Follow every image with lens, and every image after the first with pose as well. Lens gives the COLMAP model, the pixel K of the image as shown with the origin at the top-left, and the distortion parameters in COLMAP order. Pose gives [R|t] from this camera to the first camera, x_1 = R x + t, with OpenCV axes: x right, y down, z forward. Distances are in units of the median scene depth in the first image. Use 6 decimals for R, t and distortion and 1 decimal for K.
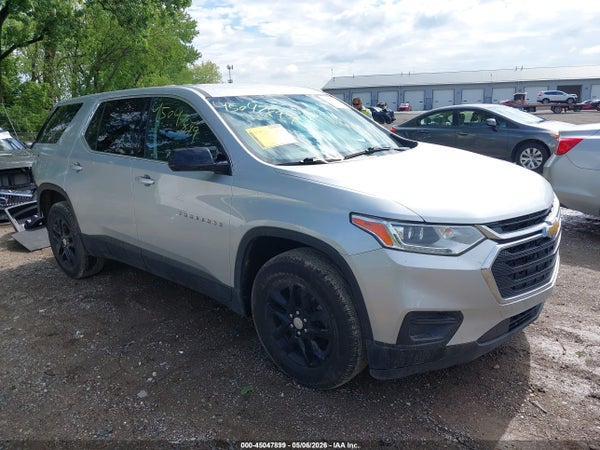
lens RADIAL K [[466.6, 0, 299.6], [0, 466.6, 228.1], [0, 0, 1]] dist [0.025394, -0.000739]
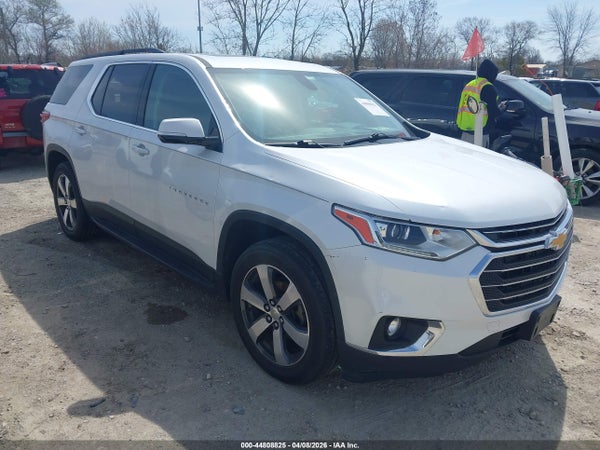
lens RADIAL K [[466.6, 0, 294.7], [0, 466.6, 228.9], [0, 0, 1]] dist [0.025394, -0.000739]
pose [[0.993356, 0.094056, -0.066312, 0.096148], [-0.090977, 0.994694, 0.048030, -0.019422], [0.070478, -0.041678, 0.996642, 0.065070]]
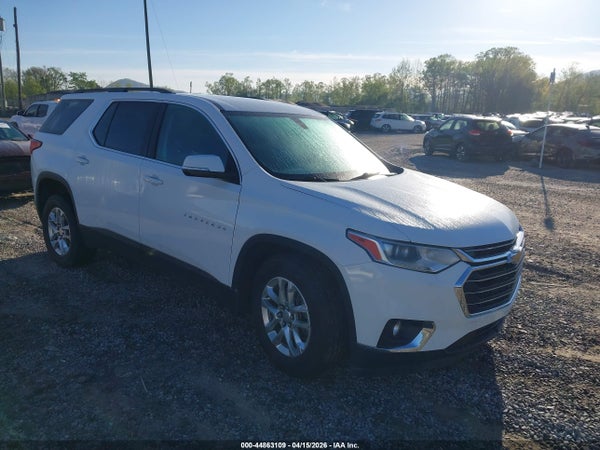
lens RADIAL K [[466.6, 0, 297.0], [0, 466.6, 221.1], [0, 0, 1]] dist [0.025394, -0.000739]
pose [[0.994274, 0.087320, 0.061592, -0.081900], [-0.085763, 0.995936, -0.027484, -0.008781], [-0.063741, 0.022045, 0.997723, -0.130944]]
